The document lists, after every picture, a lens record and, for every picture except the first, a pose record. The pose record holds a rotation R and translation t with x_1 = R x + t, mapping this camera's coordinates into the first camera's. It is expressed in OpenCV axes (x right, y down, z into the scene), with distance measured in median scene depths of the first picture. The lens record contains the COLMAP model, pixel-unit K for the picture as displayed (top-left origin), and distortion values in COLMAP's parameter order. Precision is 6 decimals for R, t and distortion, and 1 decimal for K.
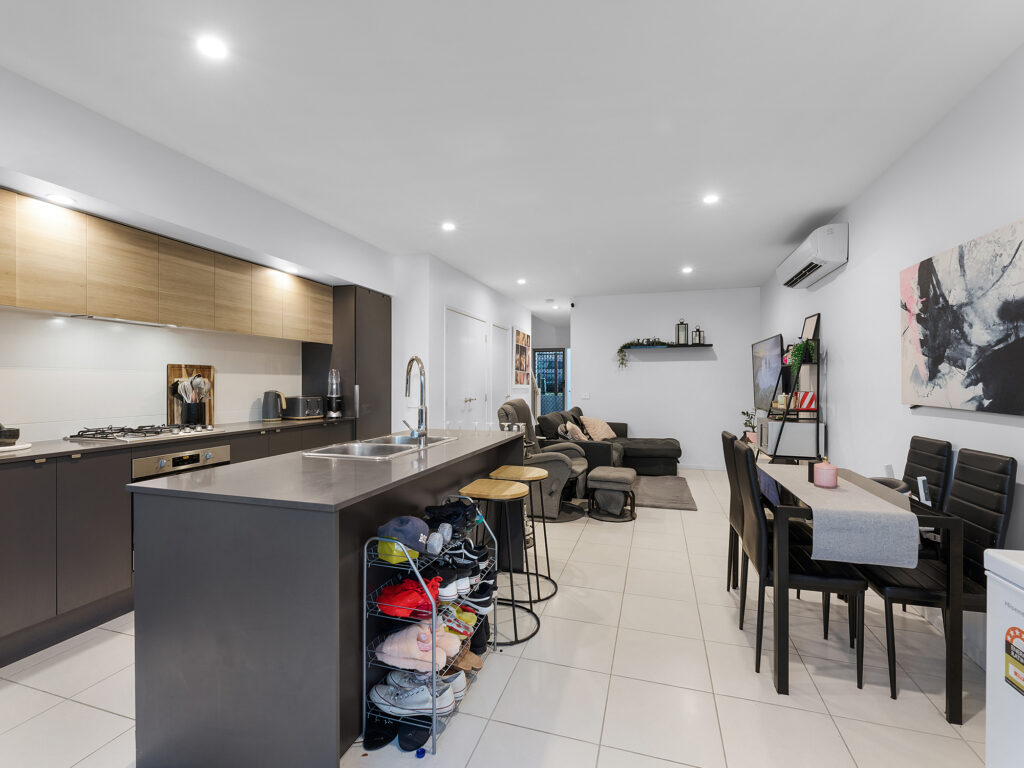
lens RADIAL K [[472.2, 0, 508.0], [0, 472.2, 384.0], [0, 0, 1]] dist [-0.000791, -0.000138]
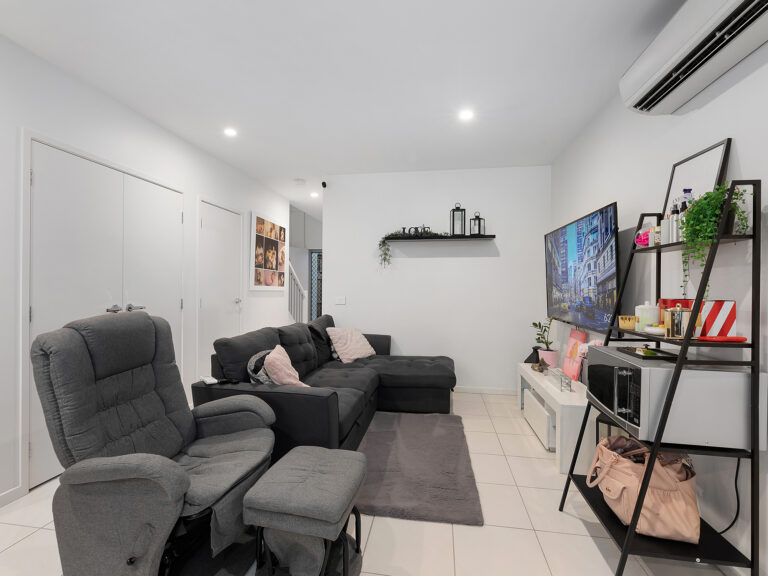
lens RADIAL K [[354.2, 0, 381.0], [0, 354.2, 288.0], [0, 0, 1]] dist [-0.000791, -0.000138]
pose [[0.990137, 0.005670, 0.139989, 0.254593], [-0.005831, 0.999983, 0.000739, 0.005672], [-0.139982, -0.001548, 0.990153, 0.691317]]
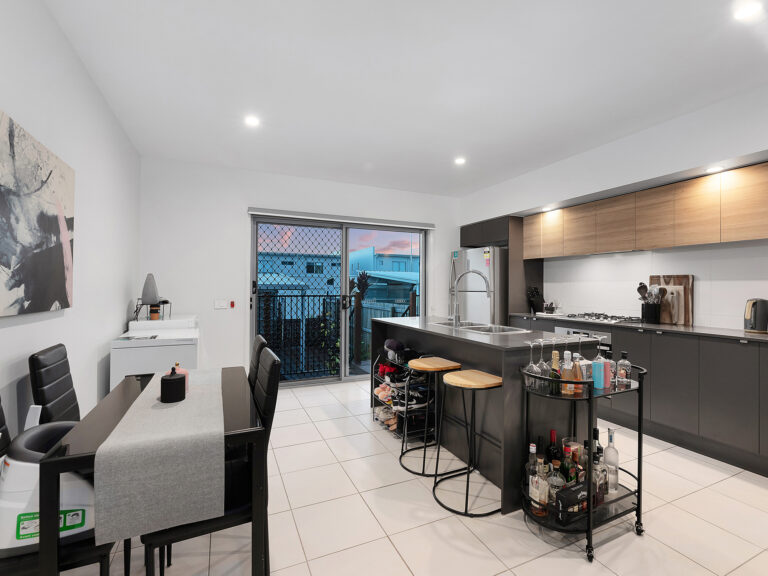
lens RADIAL K [[354.2, 0, 381.0], [0, 354.2, 288.0], [0, 0, 1]] dist [-0.000791, -0.000138]
pose [[-0.745488, -0.003882, -0.666508, 0.460667], [-0.009270, 0.999947, 0.004545, -0.002299], [0.666455, 0.009567, -0.745484, 0.987758]]
